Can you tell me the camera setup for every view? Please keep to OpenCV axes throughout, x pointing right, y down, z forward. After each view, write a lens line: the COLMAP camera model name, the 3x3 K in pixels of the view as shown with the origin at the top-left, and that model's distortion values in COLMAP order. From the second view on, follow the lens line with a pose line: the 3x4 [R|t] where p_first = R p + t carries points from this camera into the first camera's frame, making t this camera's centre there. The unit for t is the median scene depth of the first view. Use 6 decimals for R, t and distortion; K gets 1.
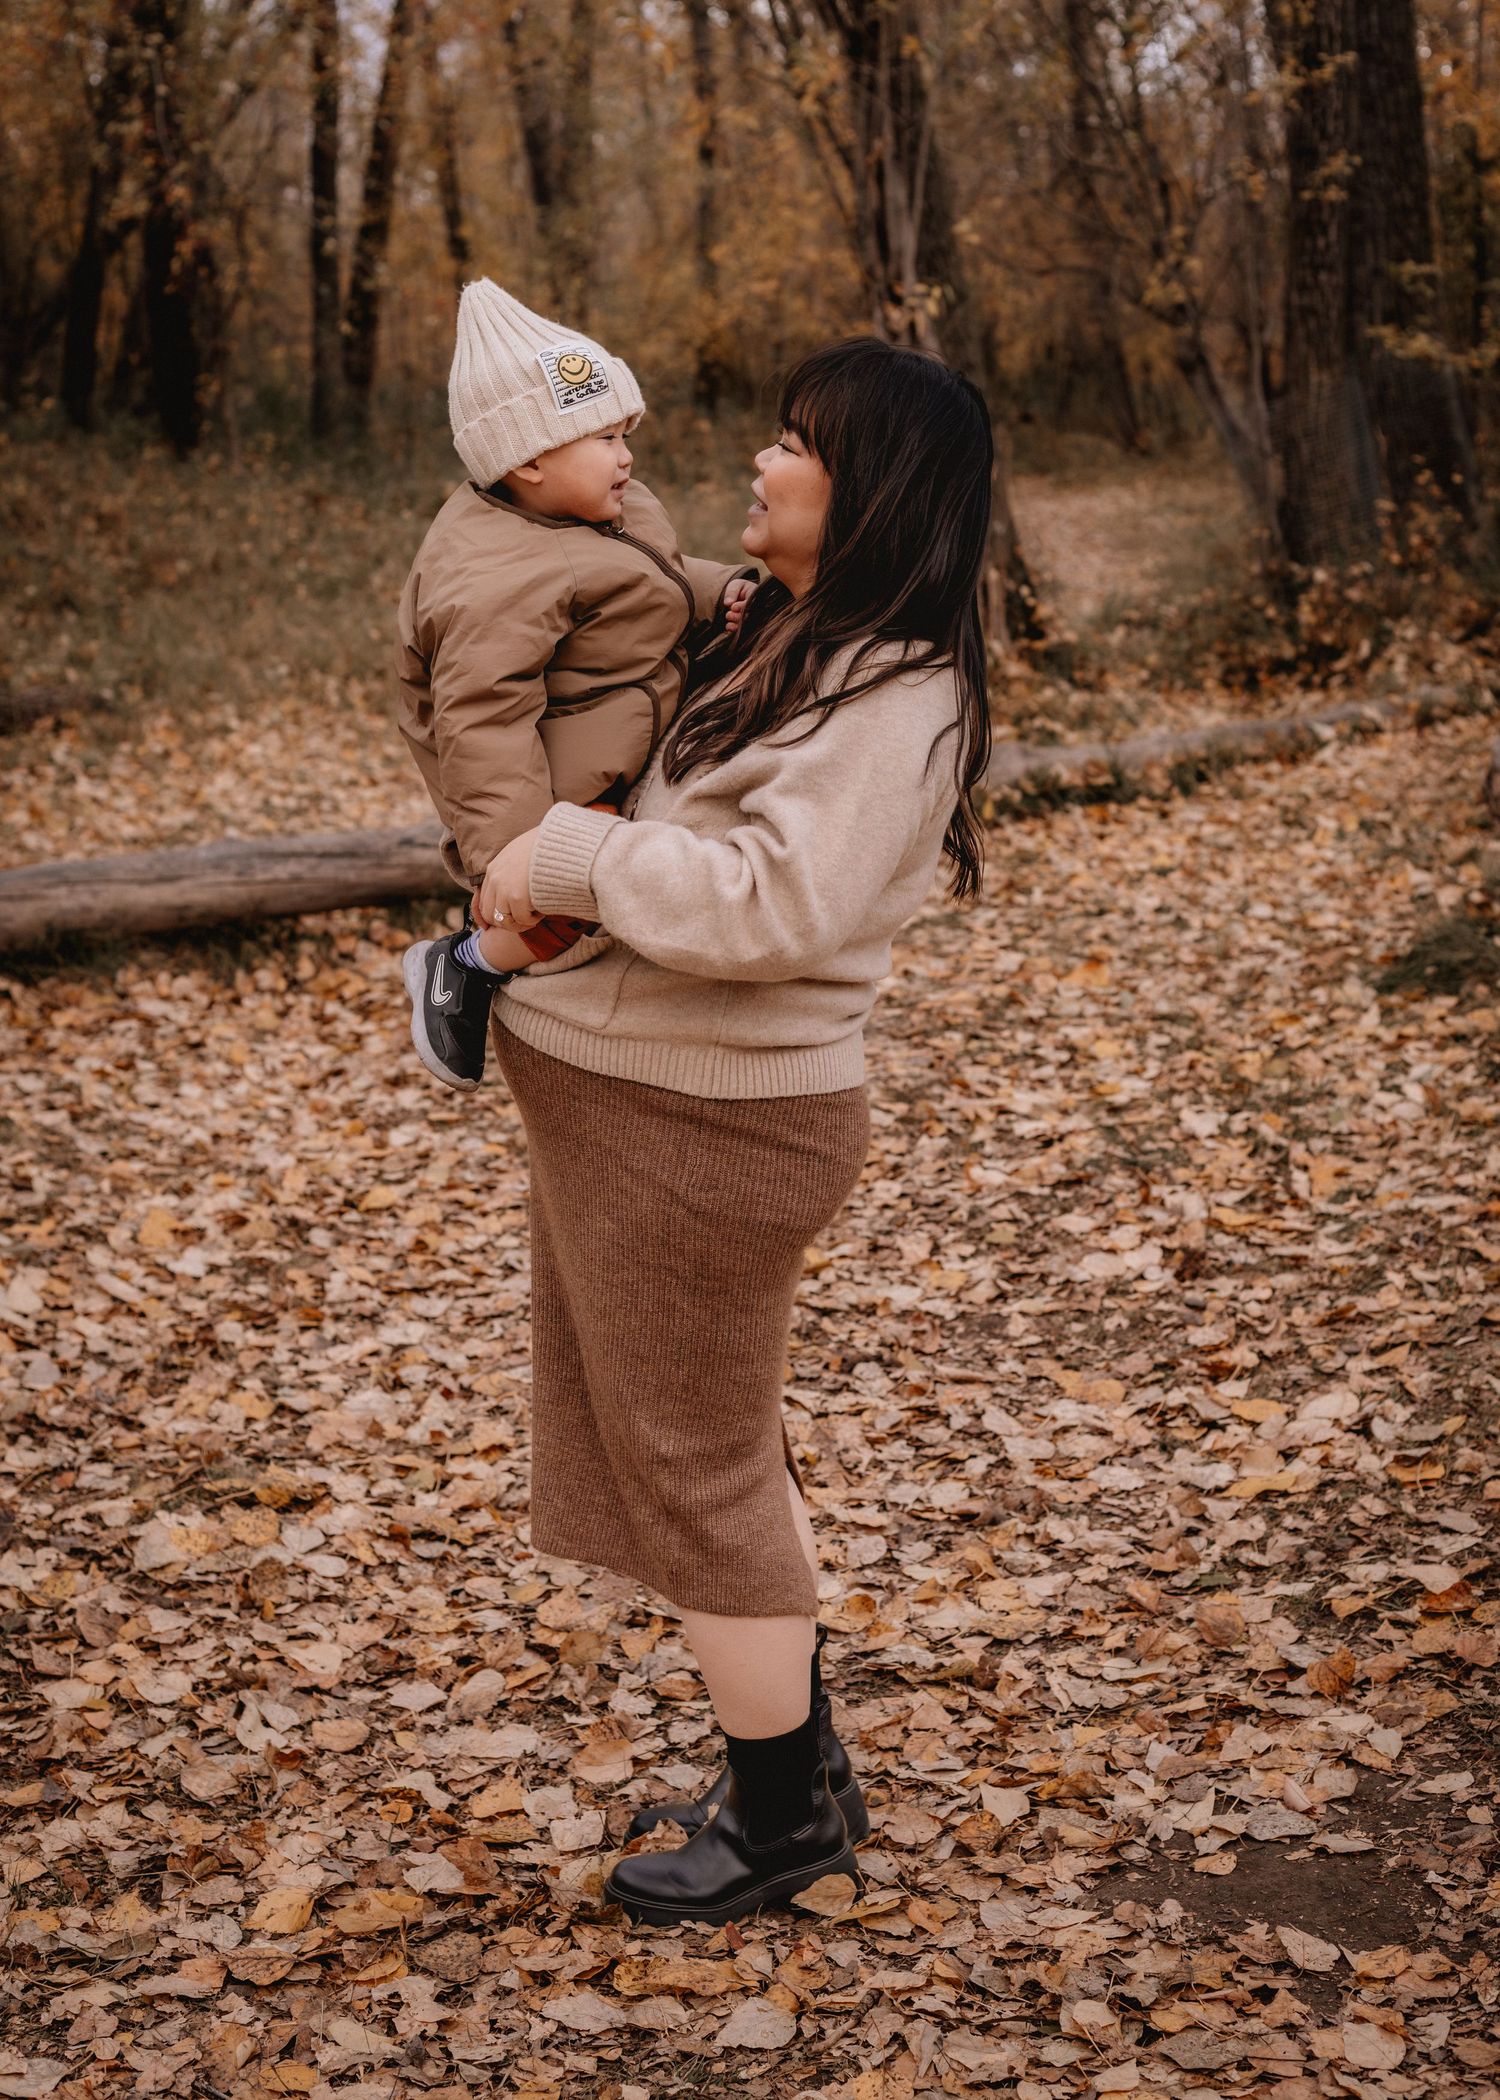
lens RADIAL K [[3442.8, 0, 747.4], [0, 3442.8, 1013.3], [0, 0, 1]] dist [0.005608, 0.003471]
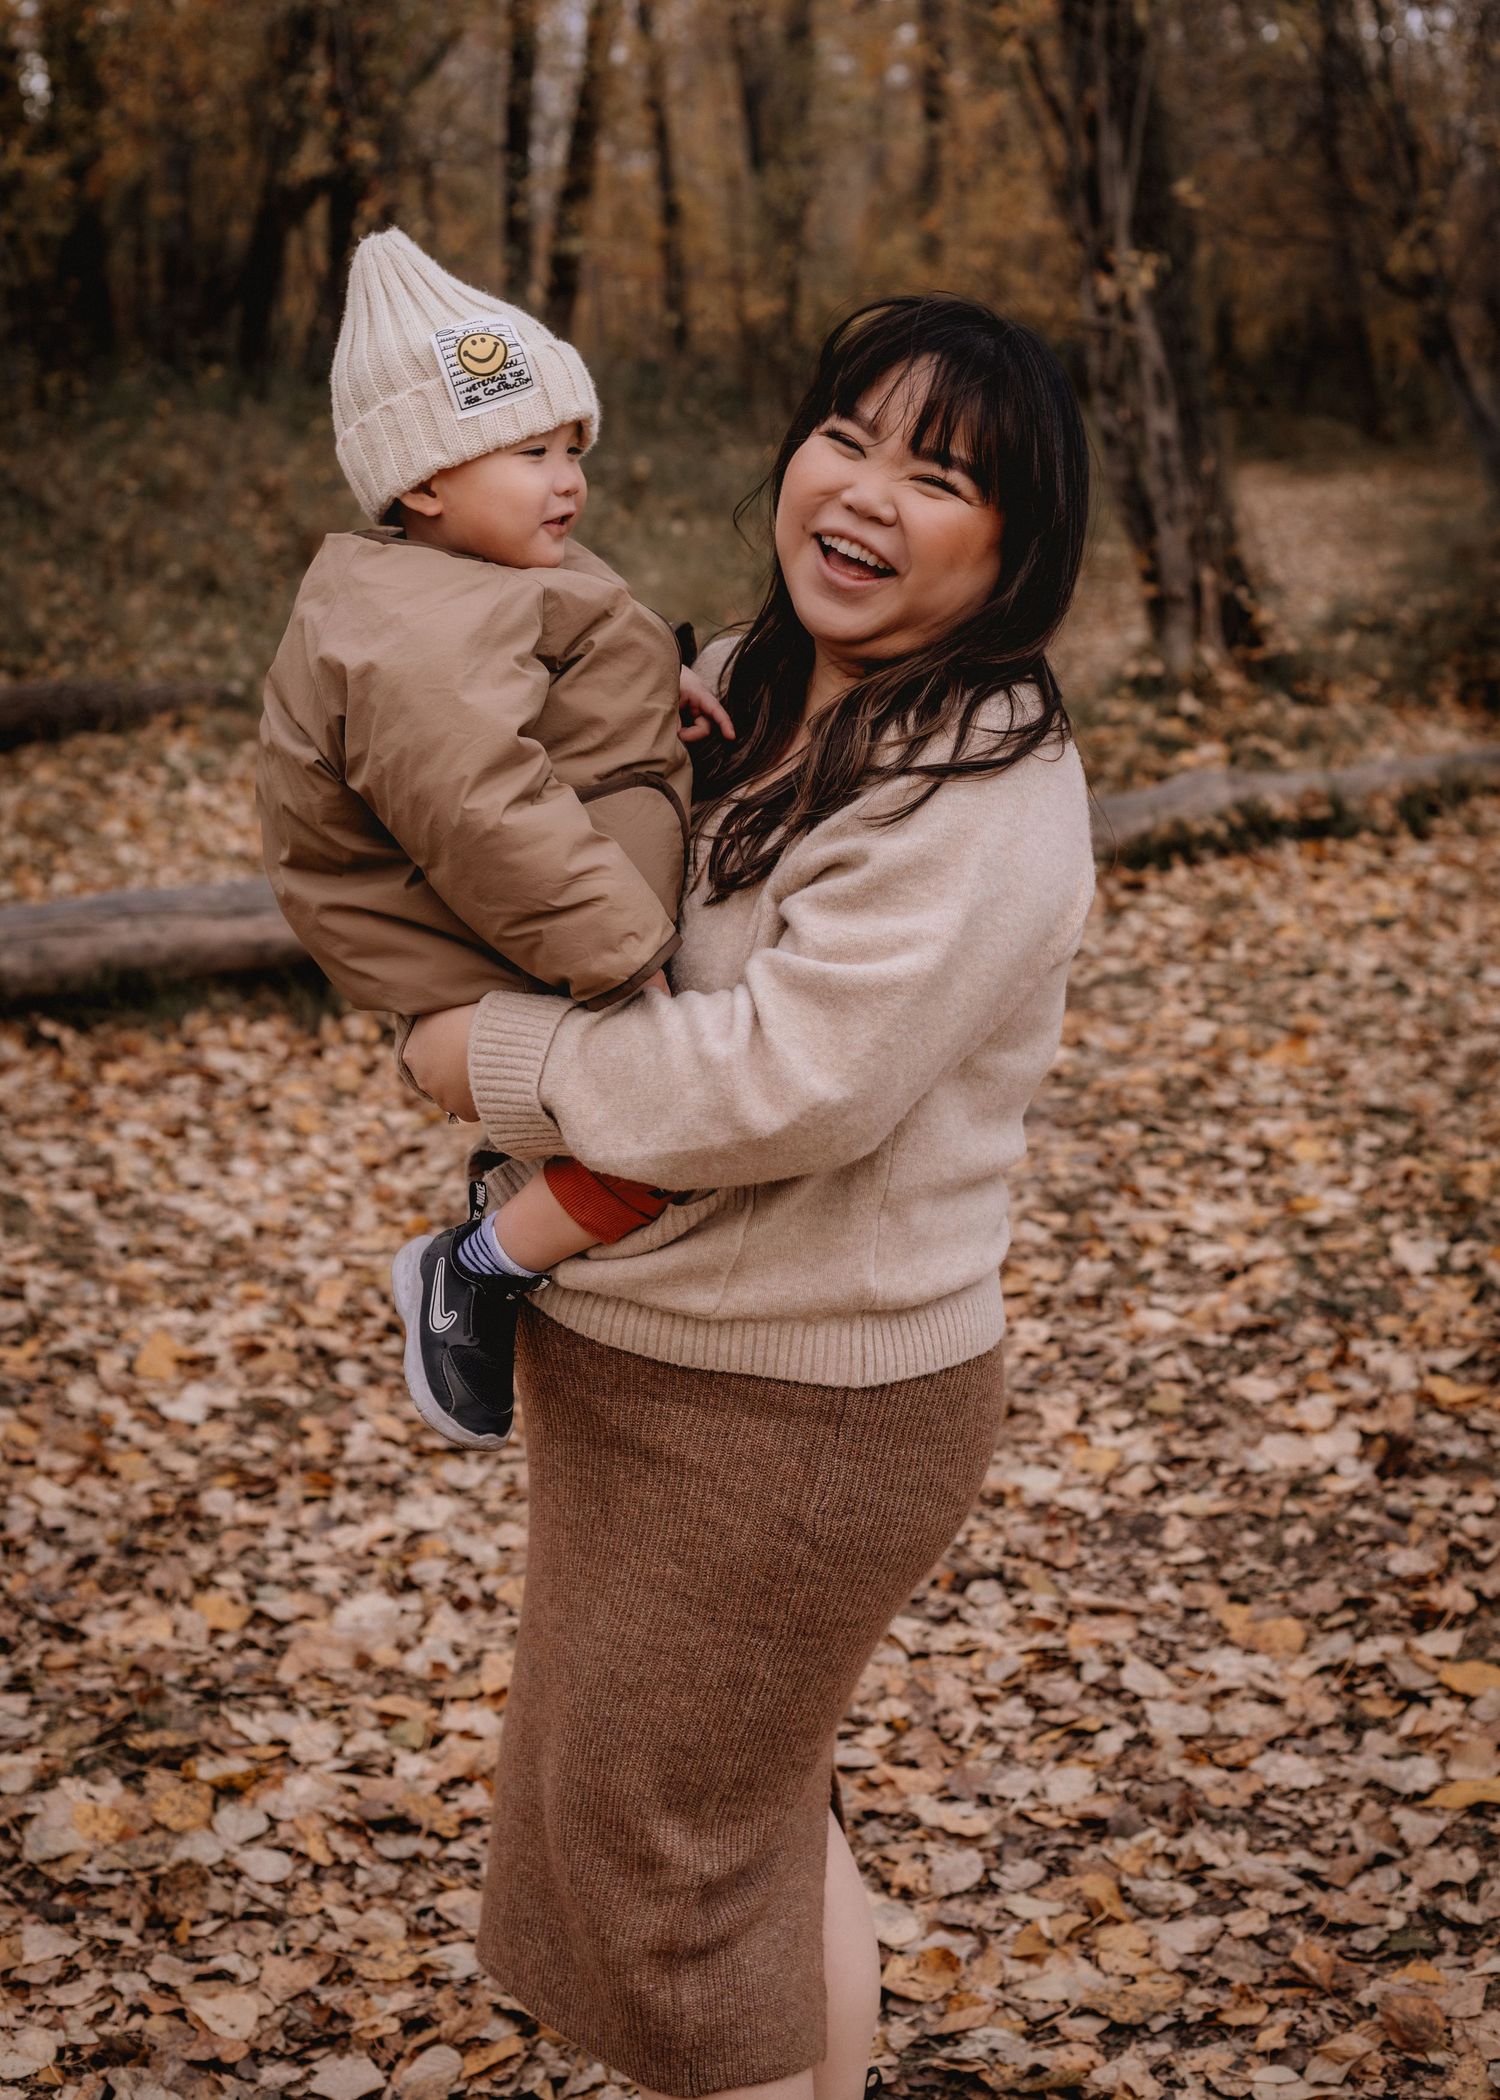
lens RADIAL K [[3501.8, 0, 792.3], [0, 3501.8, 1051.6], [0, 0, 1]] dist [0.018946, -0.039648]
pose [[0.998481, 0.024587, -0.049317, 0.024294], [-0.023883, 0.999605, 0.014815, -0.029409], [0.049662, -0.013615, 0.998673, 0.163015]]
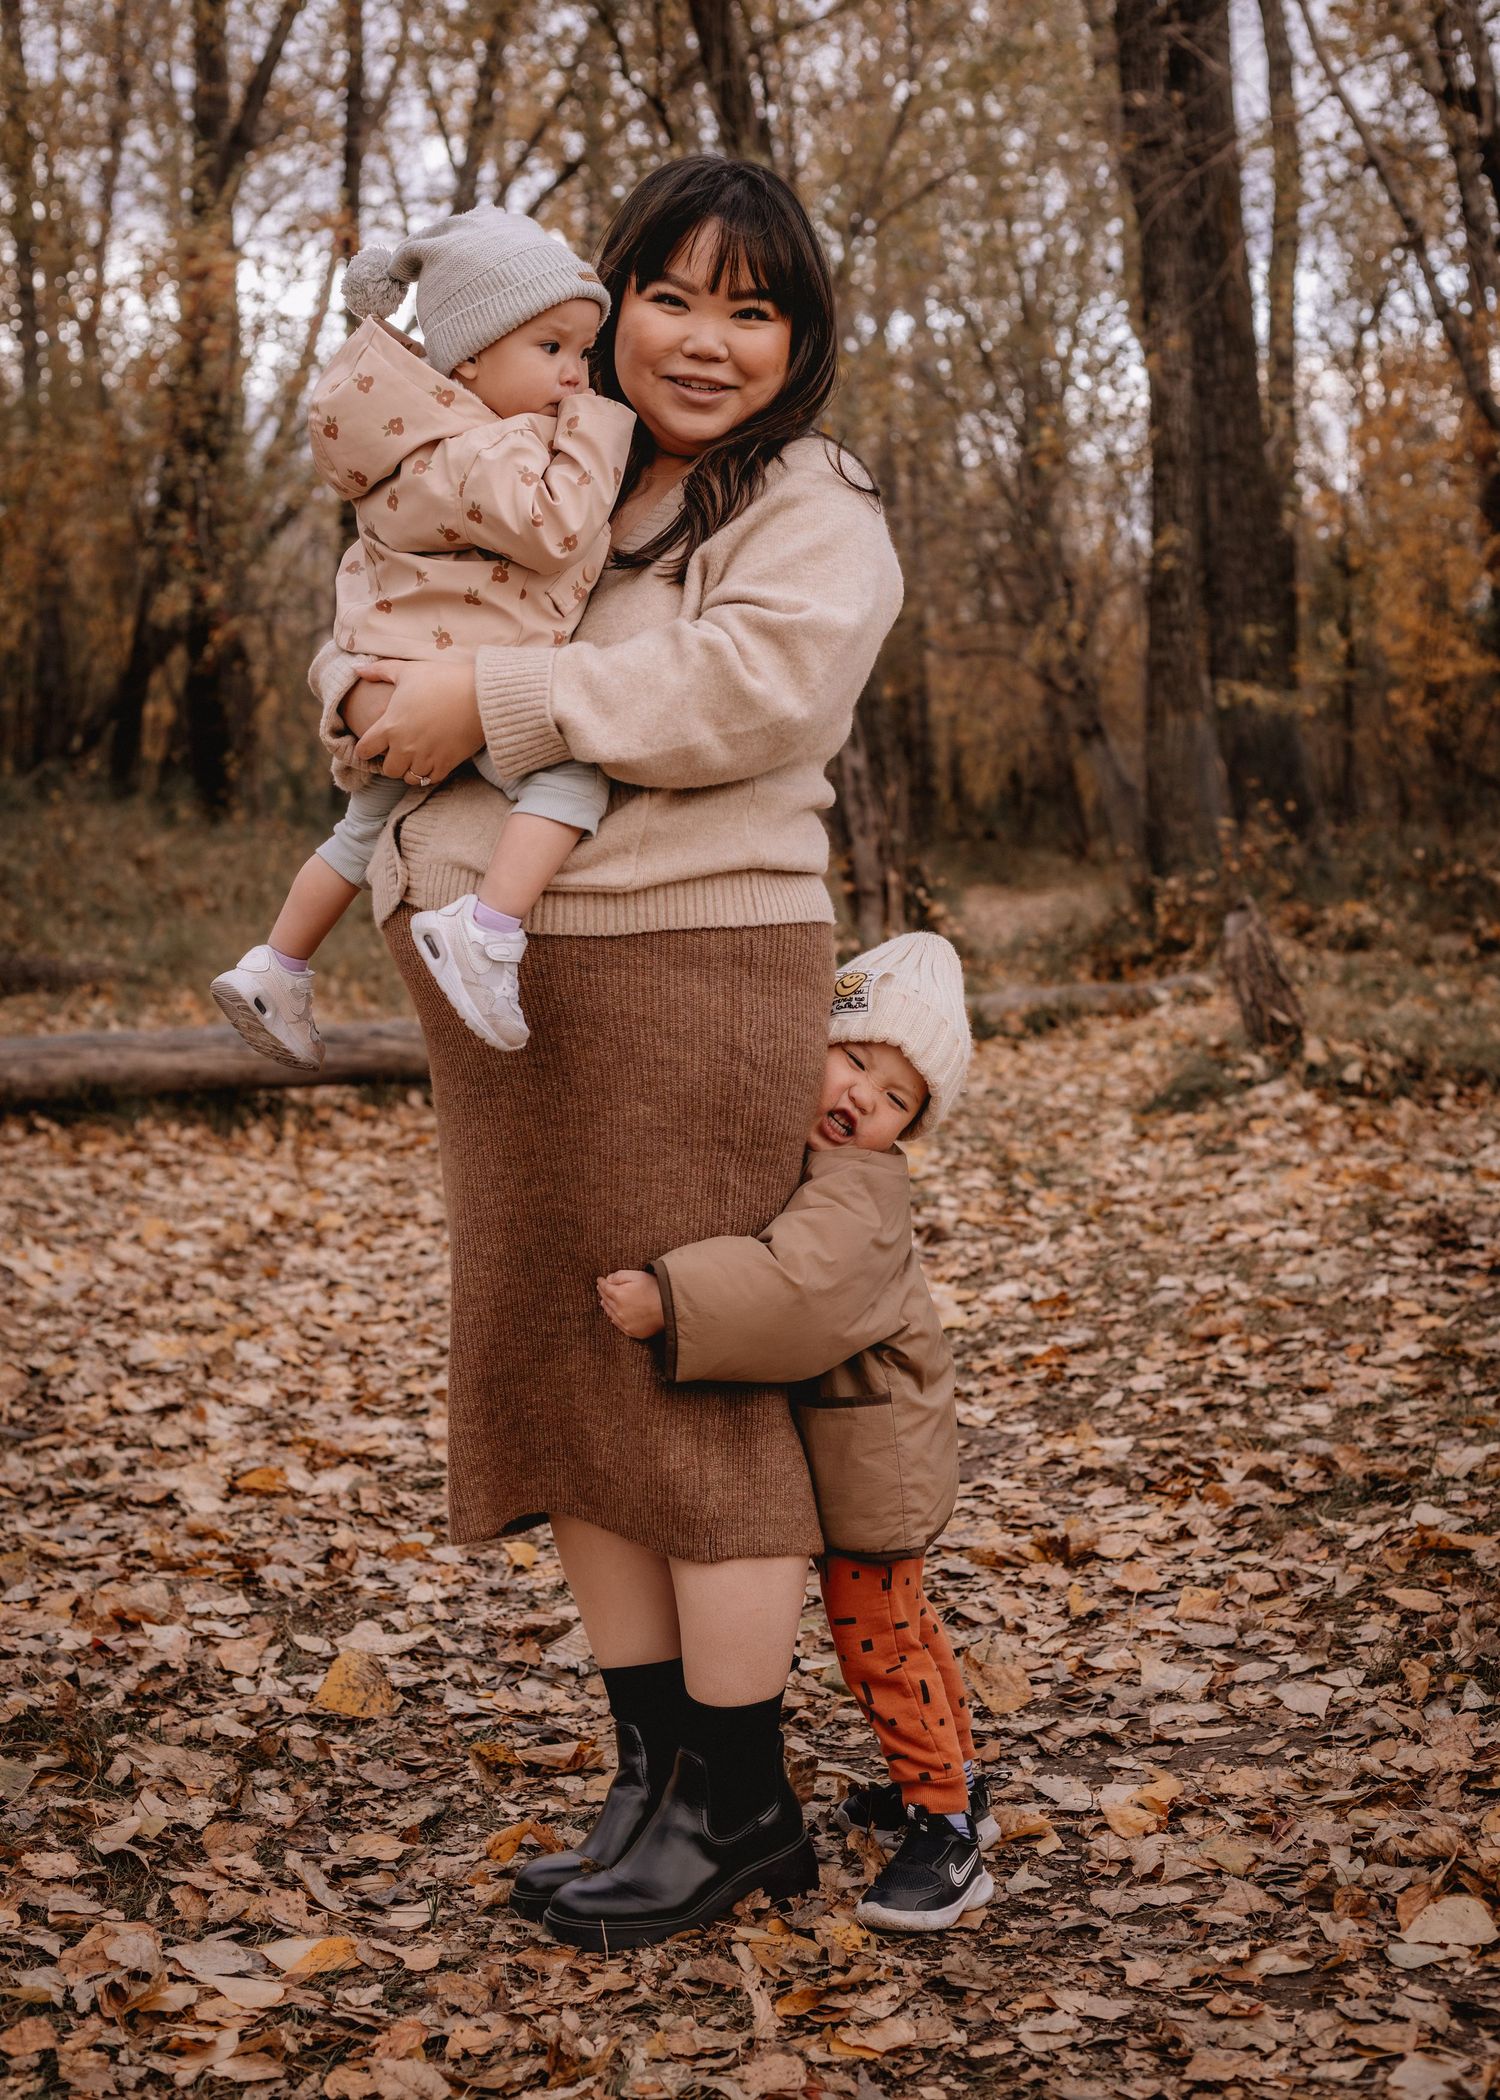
lens RADIAL K [[3300.5, 0, 704.0], [0, 3300.5, 1092.1], [0, 0, 1]] dist [0.005181, 0.062071]
pose [[0.999803, 0.012315, -0.015543, 0.056033], [-0.013883, 0.994354, -0.105206, 0.144337], [0.014160, 0.105401, 0.994329, -0.252416]]
